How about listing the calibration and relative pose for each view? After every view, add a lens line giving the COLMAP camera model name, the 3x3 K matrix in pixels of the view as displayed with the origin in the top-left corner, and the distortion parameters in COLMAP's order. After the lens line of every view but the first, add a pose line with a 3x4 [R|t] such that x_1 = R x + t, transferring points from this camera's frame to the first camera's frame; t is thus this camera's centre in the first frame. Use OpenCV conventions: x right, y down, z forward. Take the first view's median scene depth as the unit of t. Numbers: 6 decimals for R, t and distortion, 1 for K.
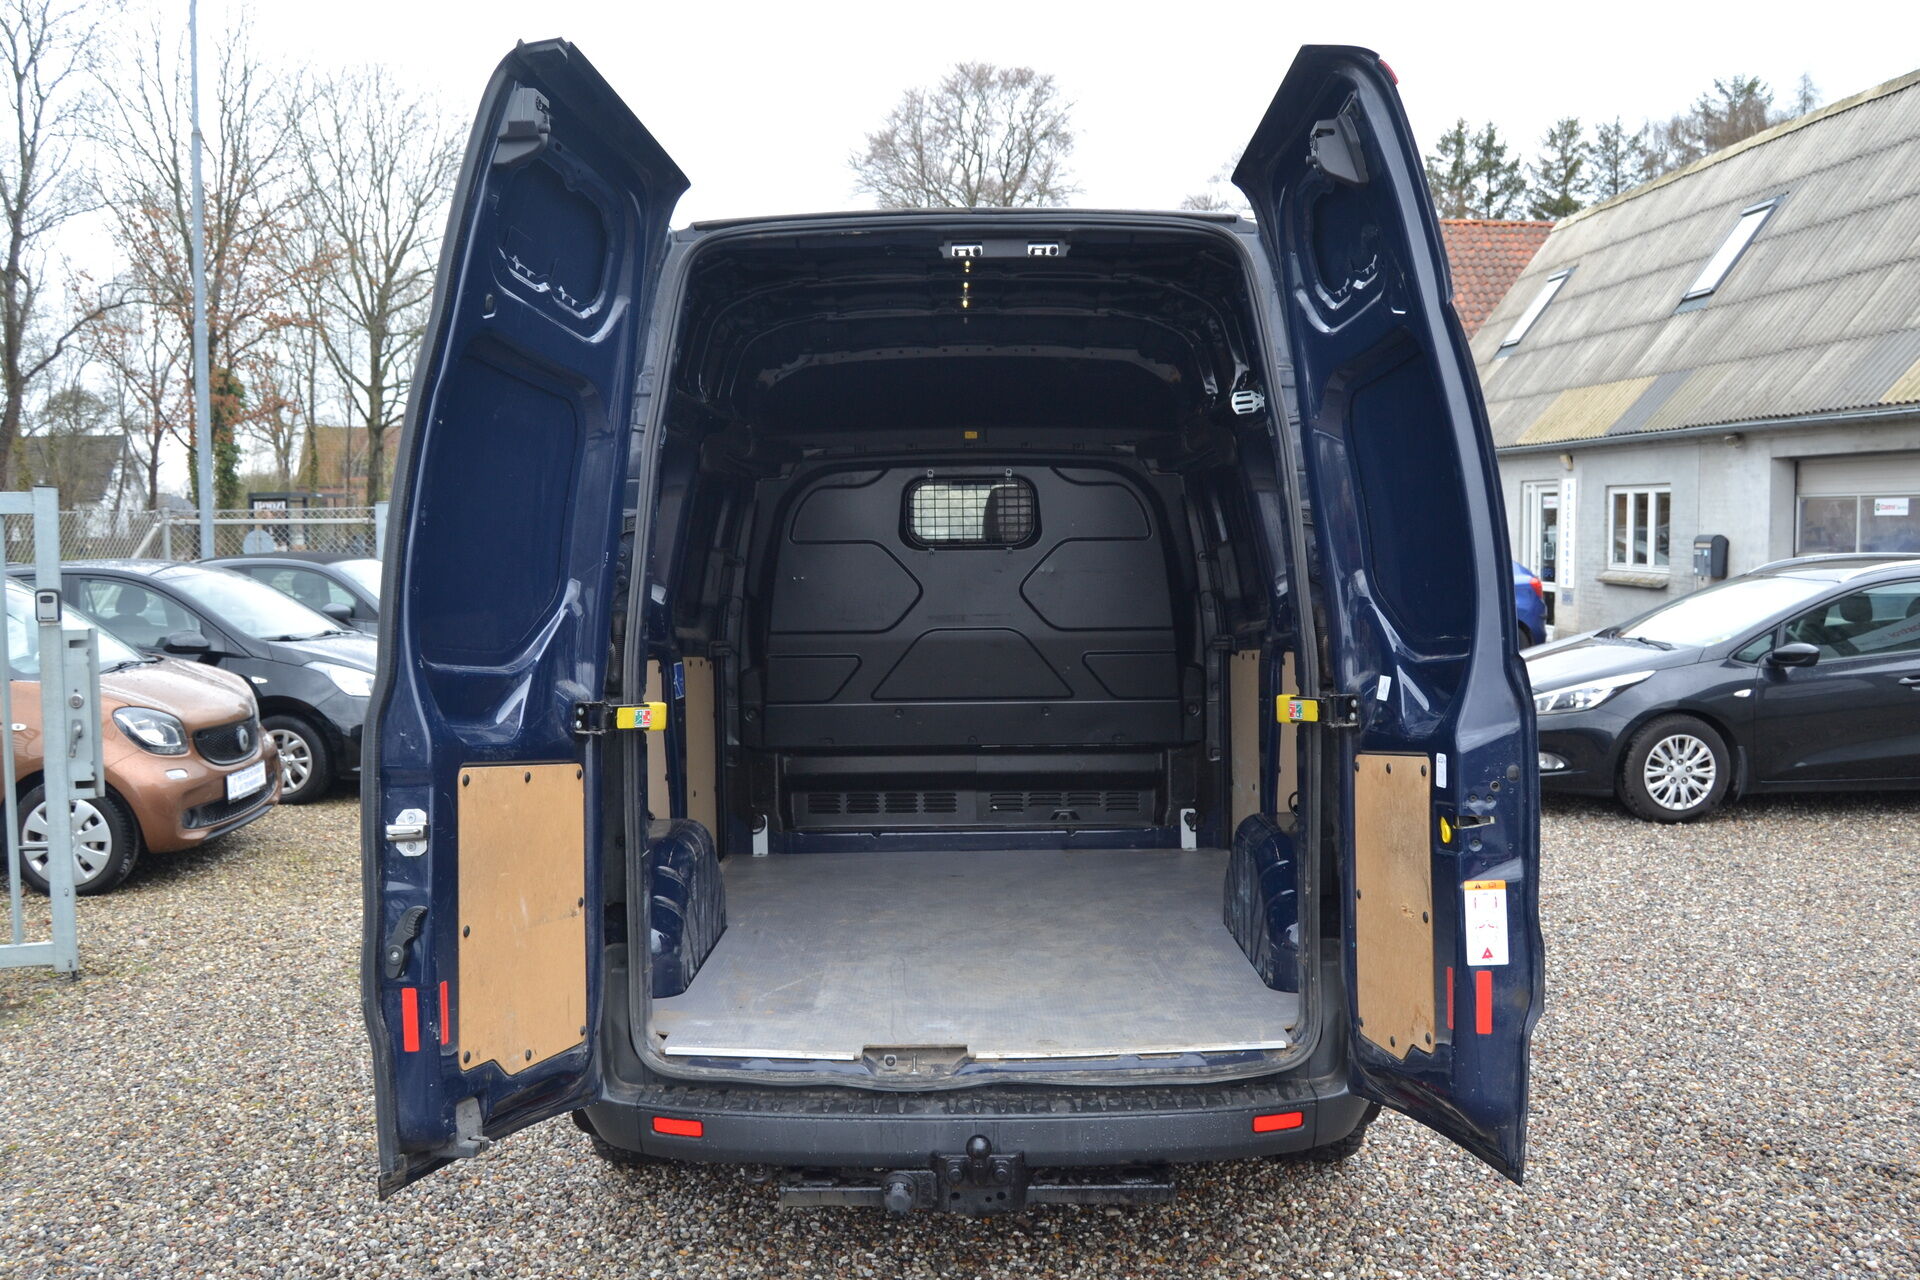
lens RADIAL K [[1752.8, 0, 955.7], [0, 1752.8, 645.5], [0, 0, 1]] dist [-0.079666, 0.016413]
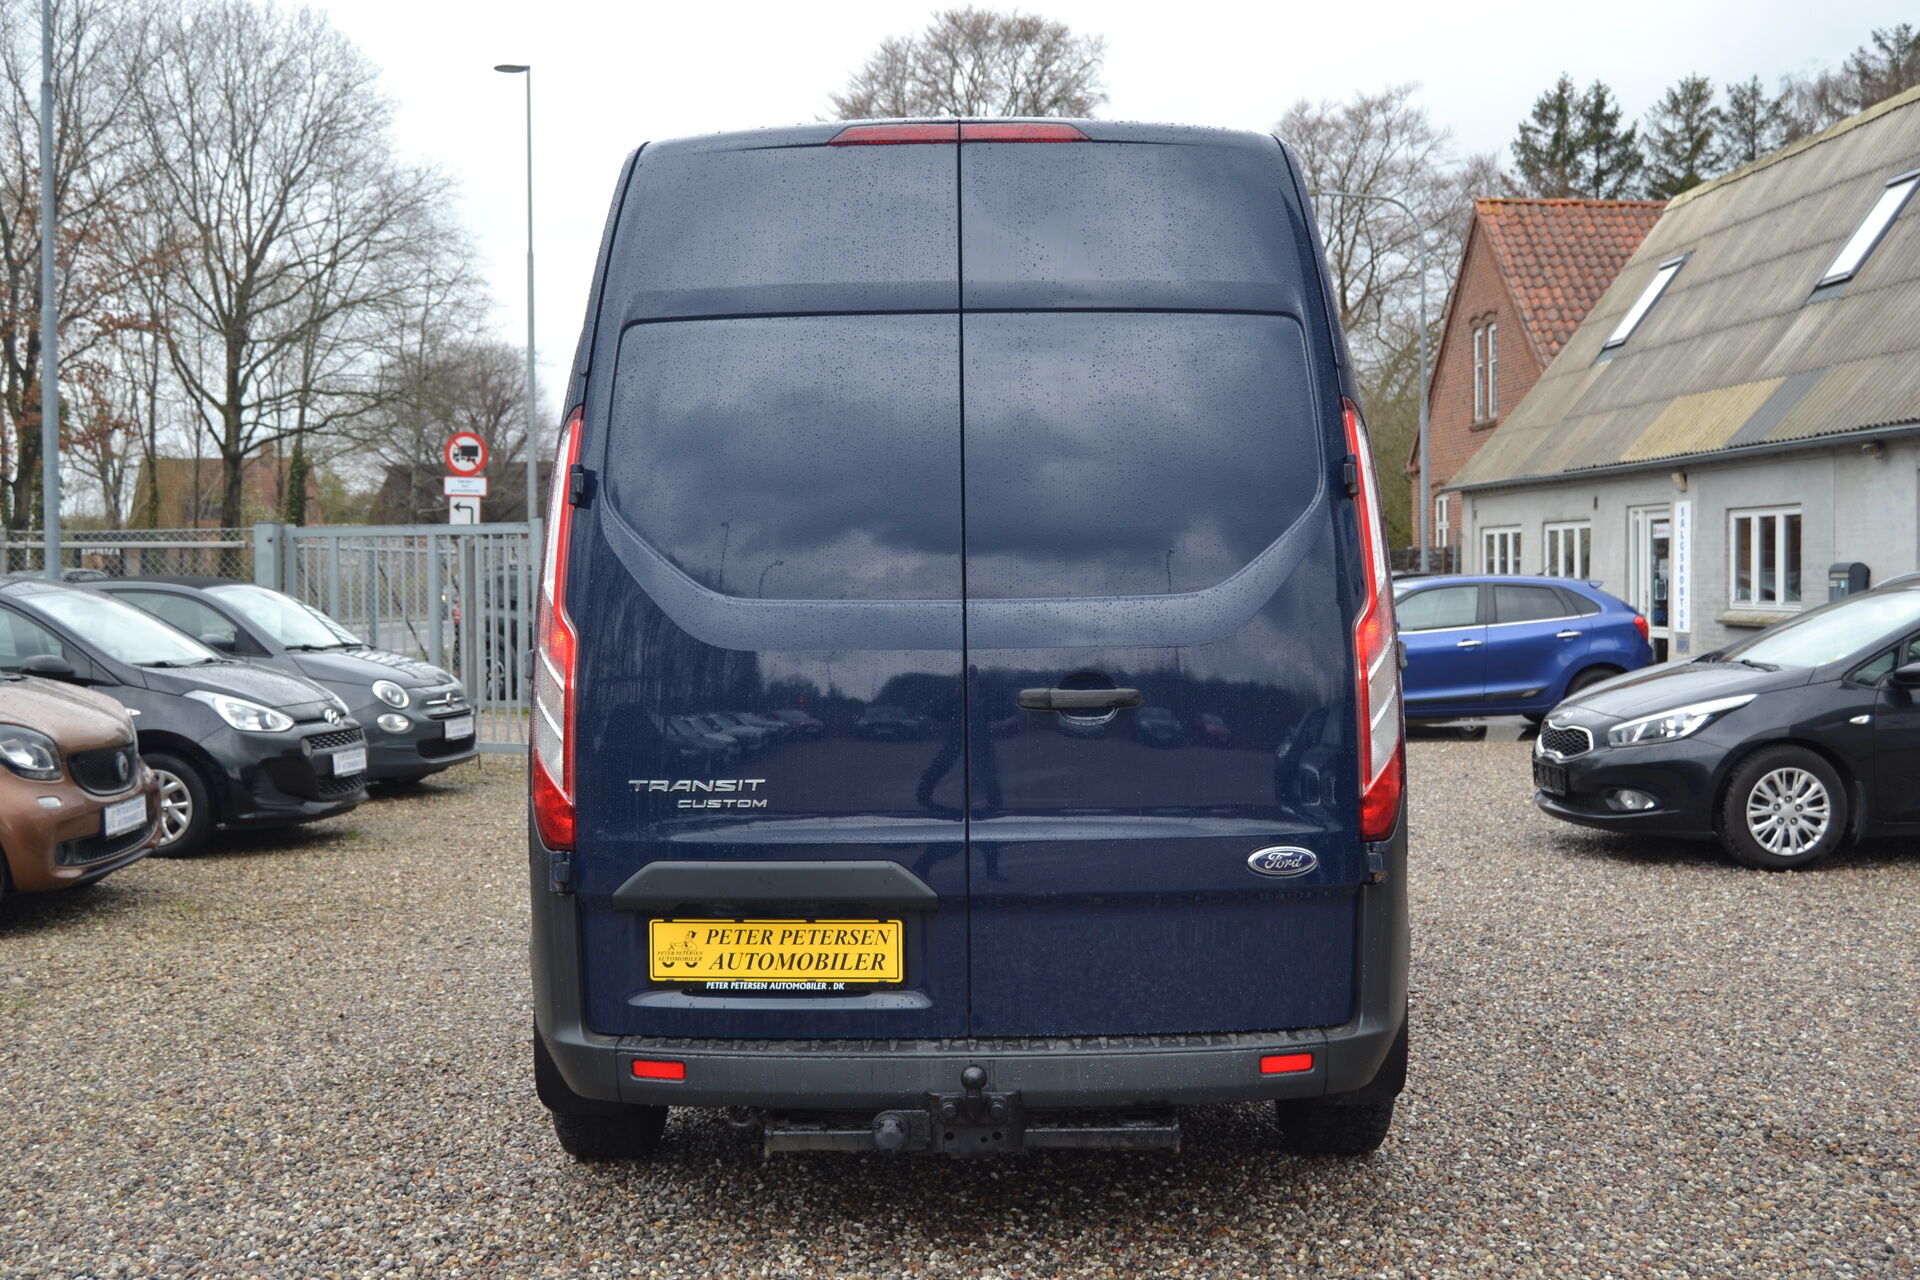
lens RADIAL K [[2183.0, 0, 960.0], [0, 2183.0, 640.0], [0, 0, 1]] dist [-0.065887, 0.007566]
pose [[0.999978, -0.000195, 0.006564, -0.000195], [0.000481, 0.999047, -0.043642, 0.008997], [-0.006549, 0.043644, 0.999026, -0.019859]]
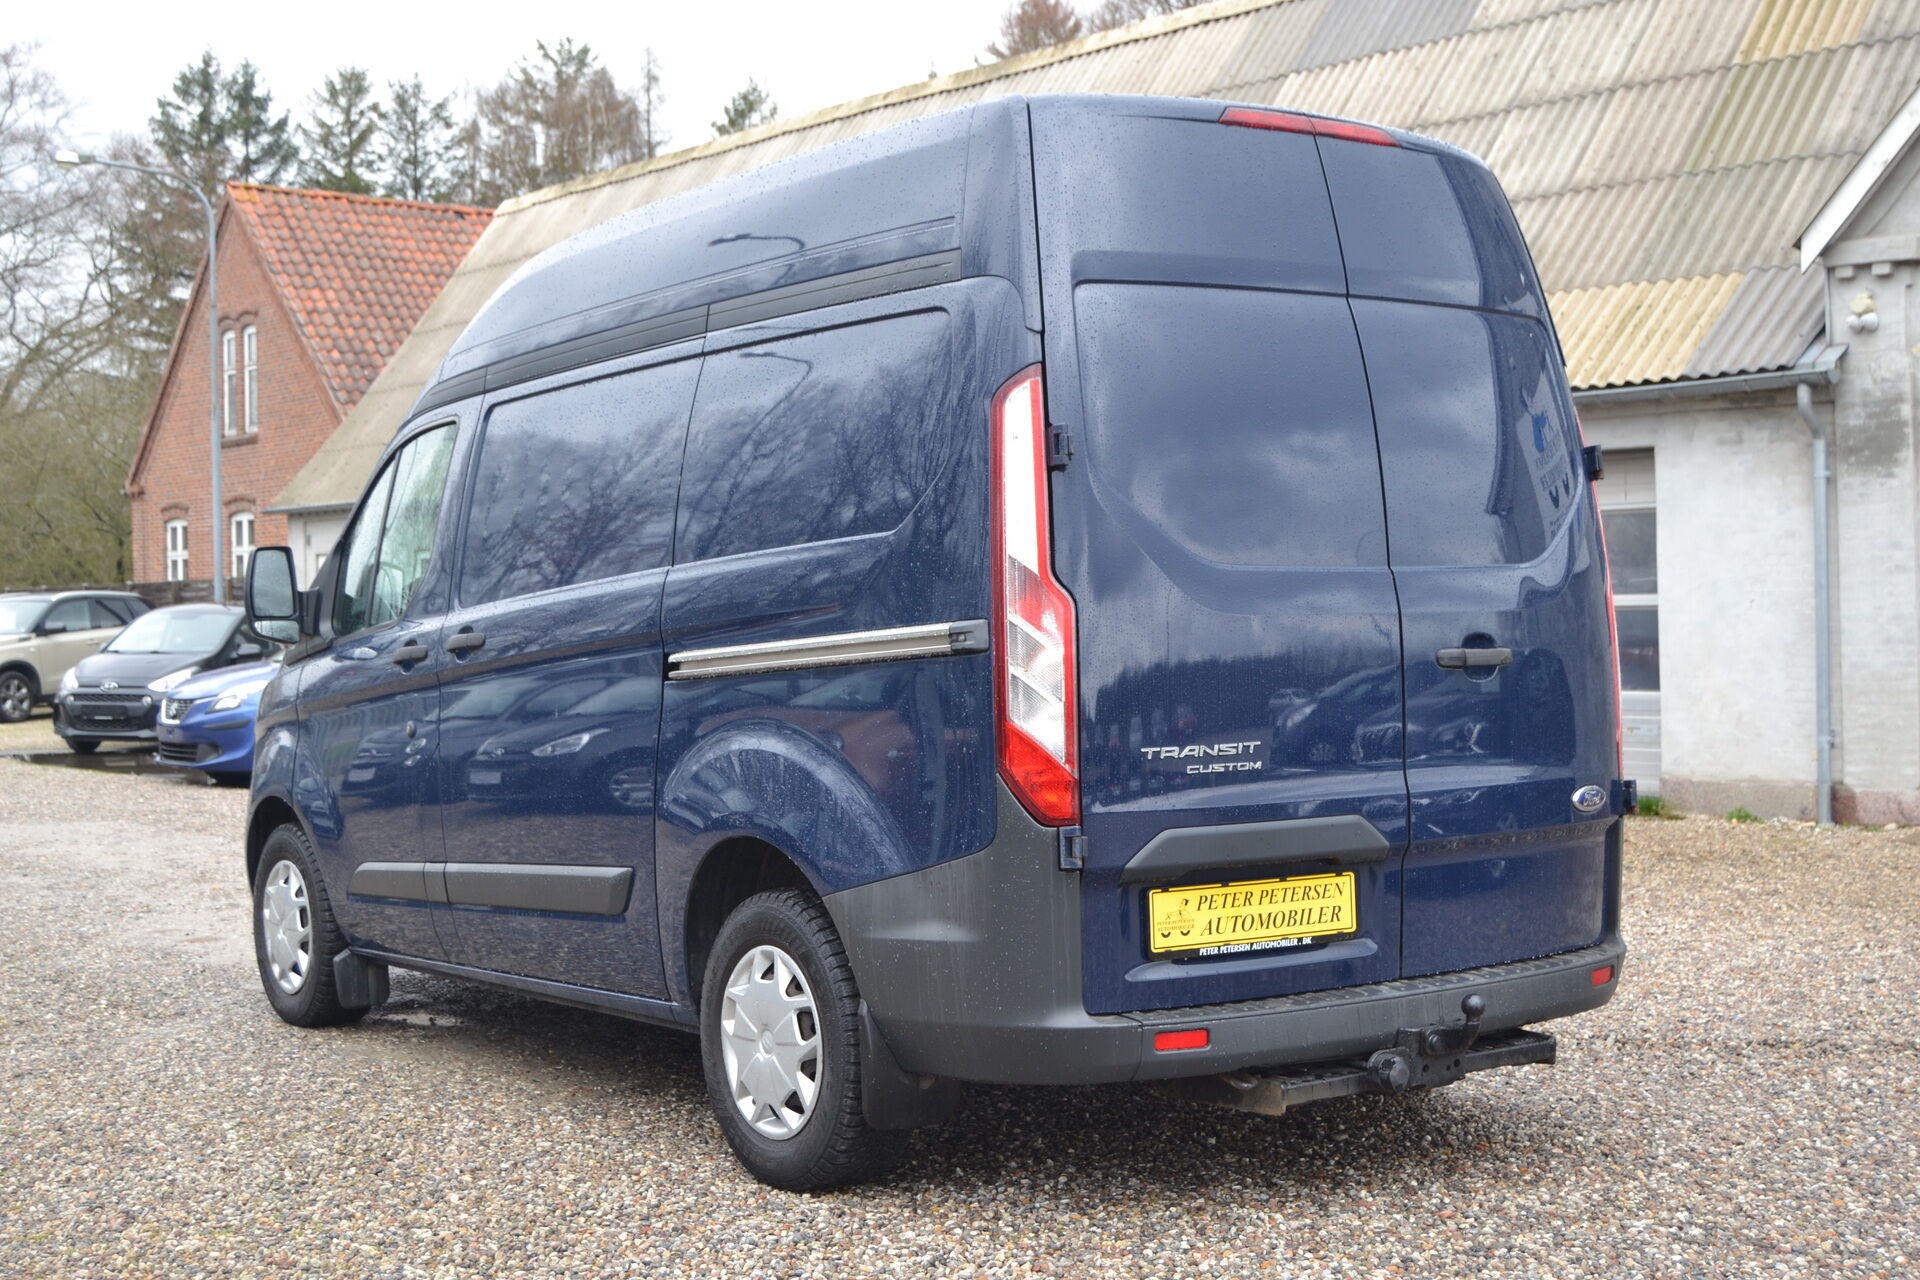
lens RADIAL K [[2483.1, 0, 1056.4], [0, 2483.1, 635.3], [0, 0, 1]] dist [-0.088307, 0.028475]
pose [[0.792681, -0.007185, 0.609595, -0.099411], [0.048657, 0.997486, -0.051513, 0.011963], [-0.607692, 0.070495, 0.791038, -0.003538]]
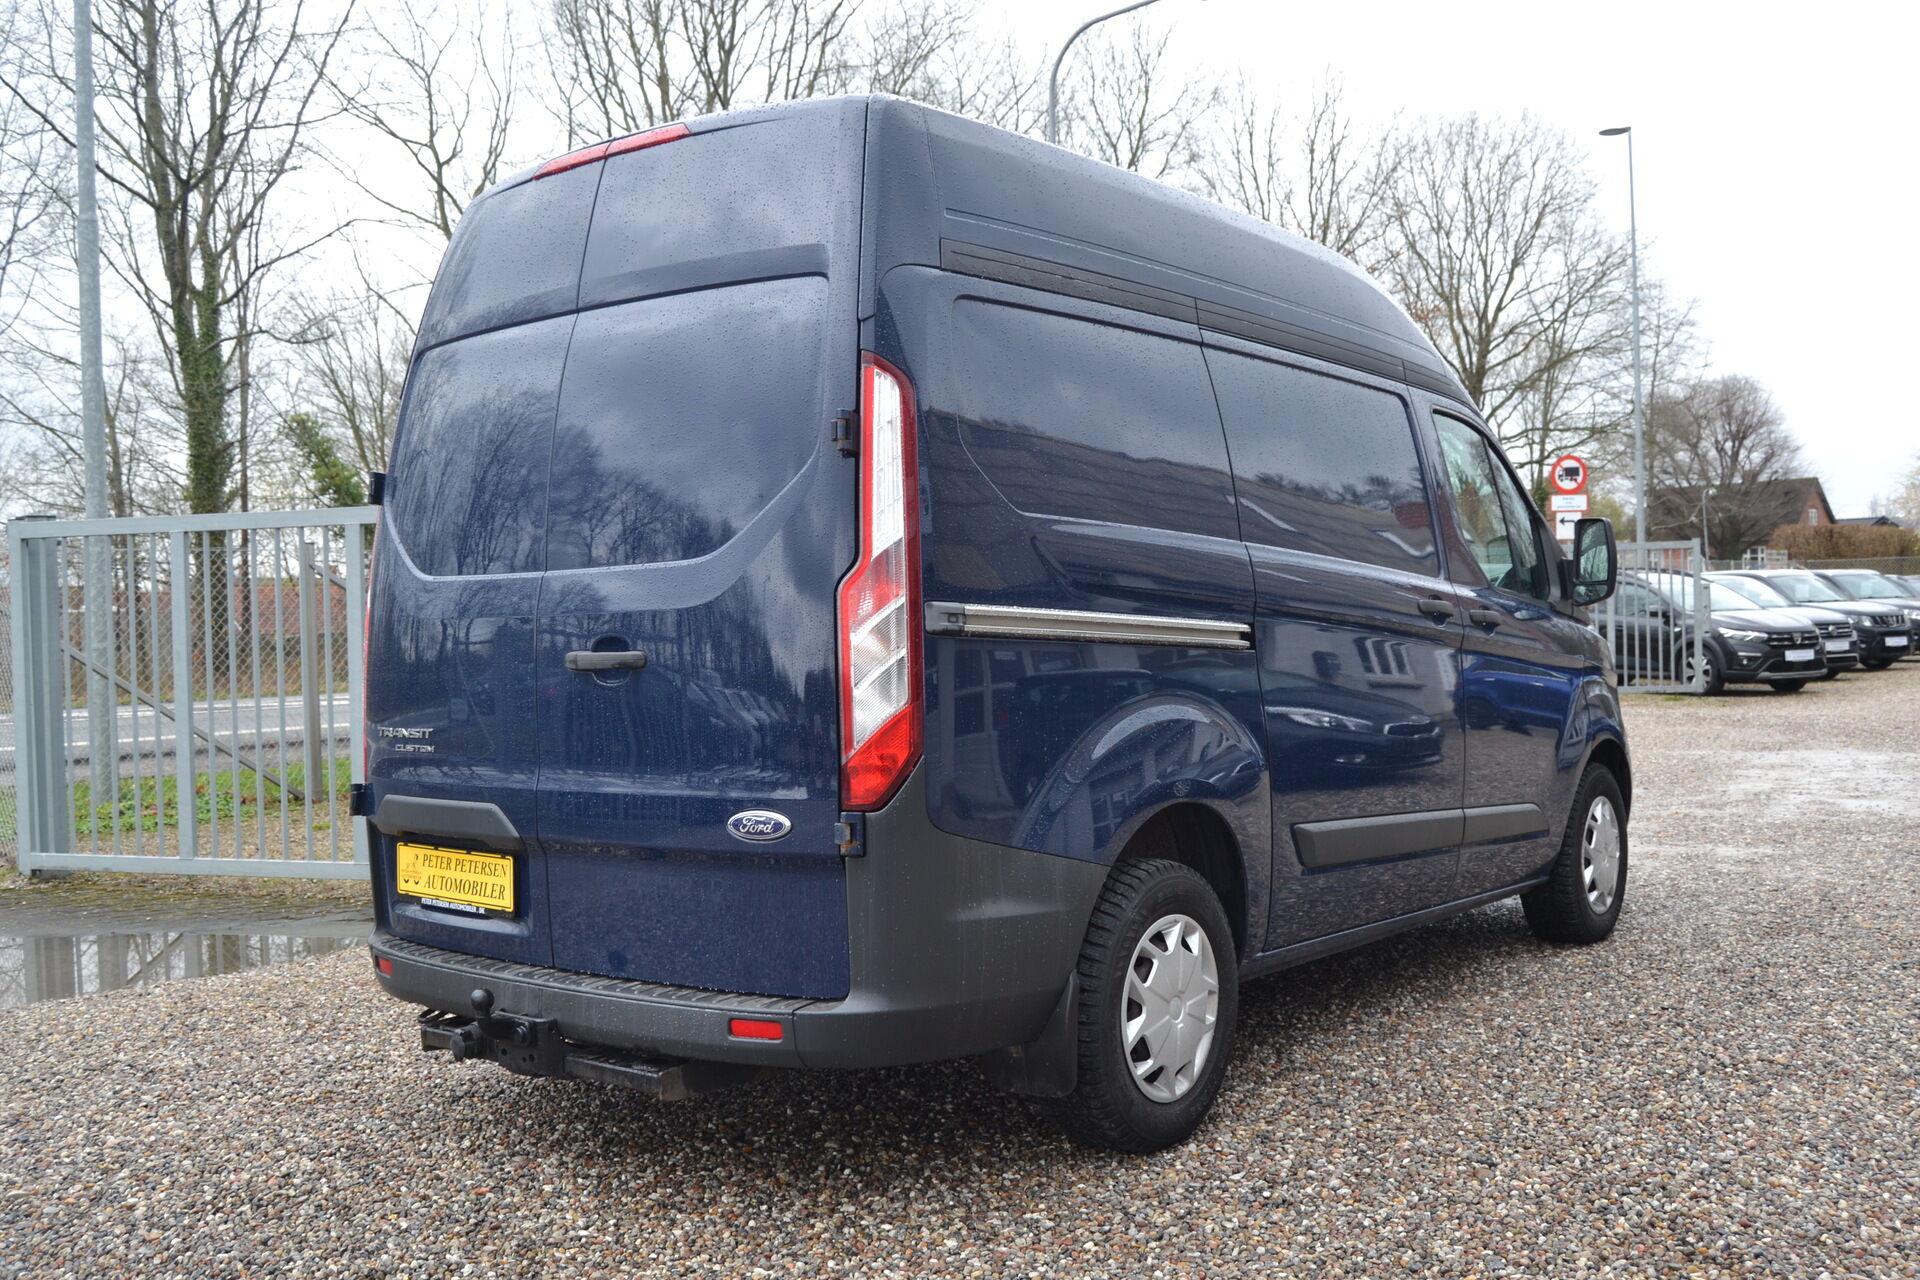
lens RADIAL K [[1817.9, 0, 960.0], [0, 1817.9, 640.0], [0, 0, 1]] dist [-0.064559, 0.009194]
pose [[0.793717, -0.004318, -0.608272, 0.084534], [-0.023150, 0.999036, -0.037300, 0.009243], [0.607847, 0.043687, 0.792852, 0.026160]]
